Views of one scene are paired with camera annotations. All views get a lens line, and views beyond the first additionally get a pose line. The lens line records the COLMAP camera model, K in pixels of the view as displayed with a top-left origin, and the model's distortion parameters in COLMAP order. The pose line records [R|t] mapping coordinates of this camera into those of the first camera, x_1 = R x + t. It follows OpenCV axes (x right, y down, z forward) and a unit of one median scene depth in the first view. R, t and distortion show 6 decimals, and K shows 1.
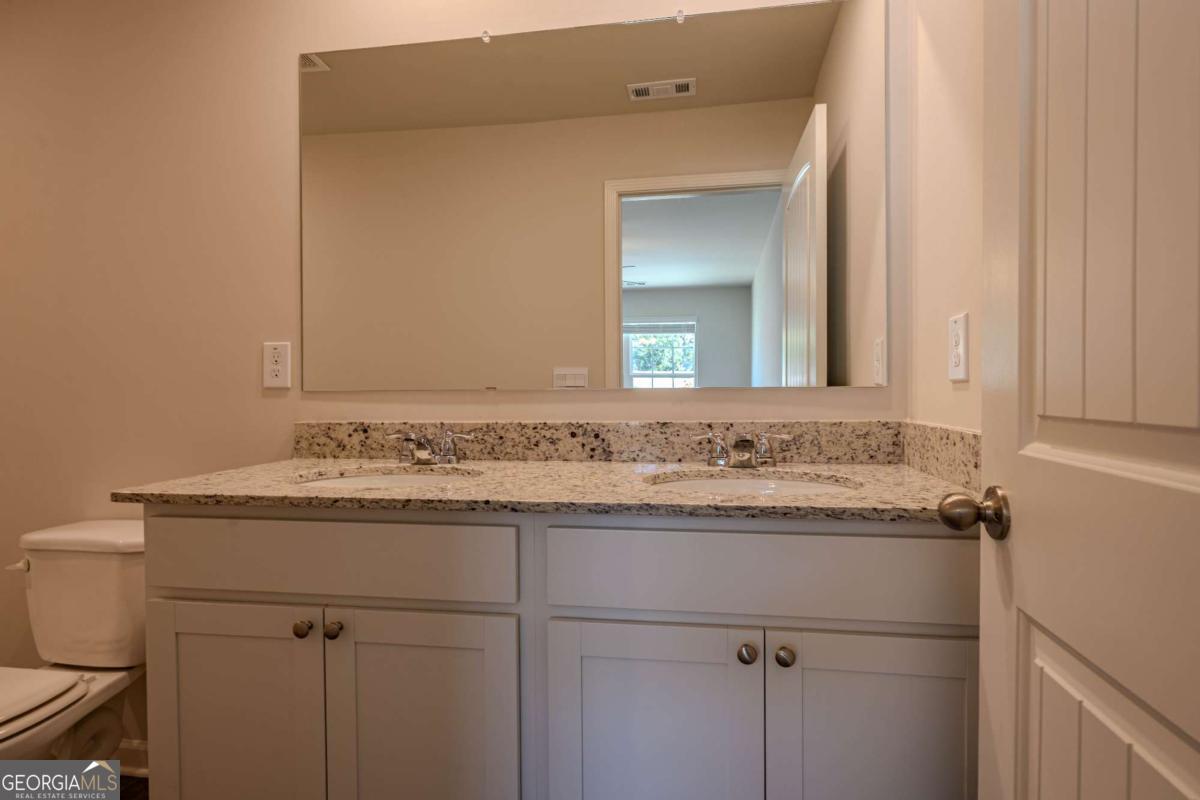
lens RADIAL K [[639.1, 0, 600.1], [0, 639.1, 402.0], [0, 0, 1]] dist [0.005176, 0.000613]
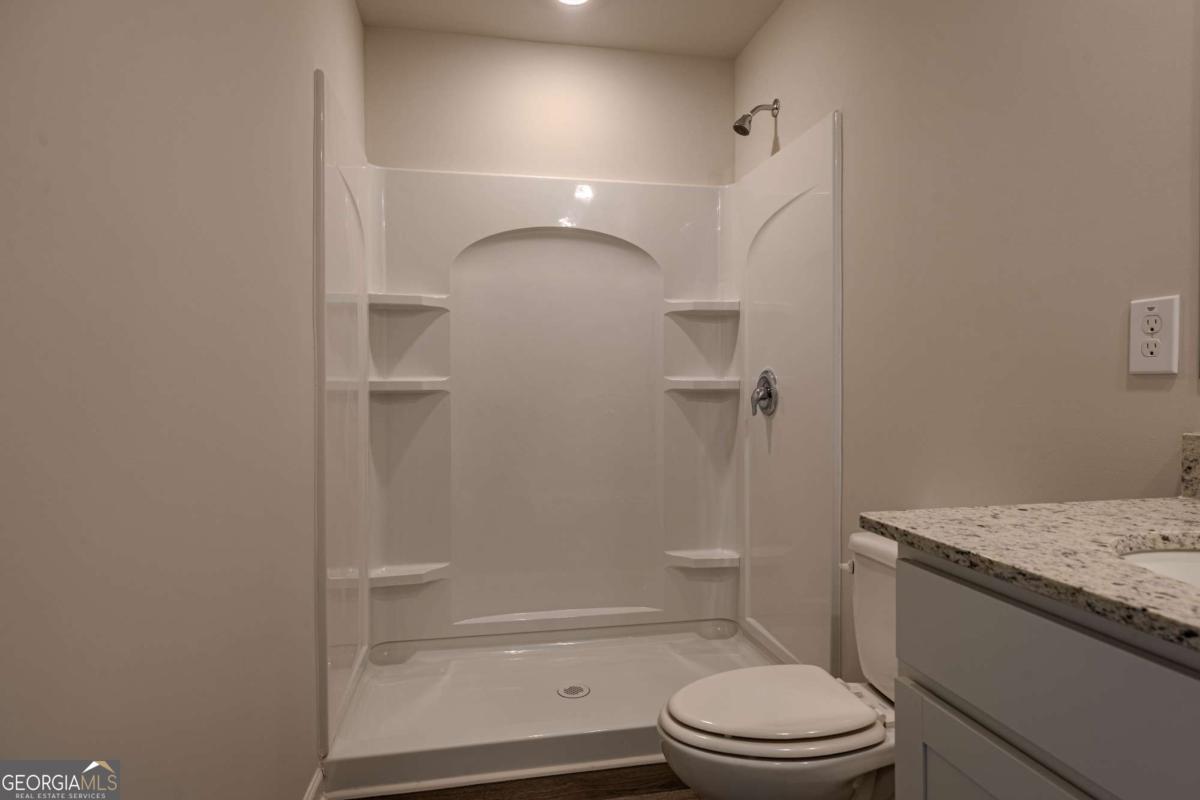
lens RADIAL K [[707.6, 0, 600.7], [0, 707.6, 396.1], [0, 0, 1]] dist [0.002768, -0.000139]
pose [[0.356074, 0.021156, -0.934218, -0.085471], [-0.017057, 0.999724, 0.016138, -0.004118], [0.934302, 0.010189, 0.356336, 0.348367]]
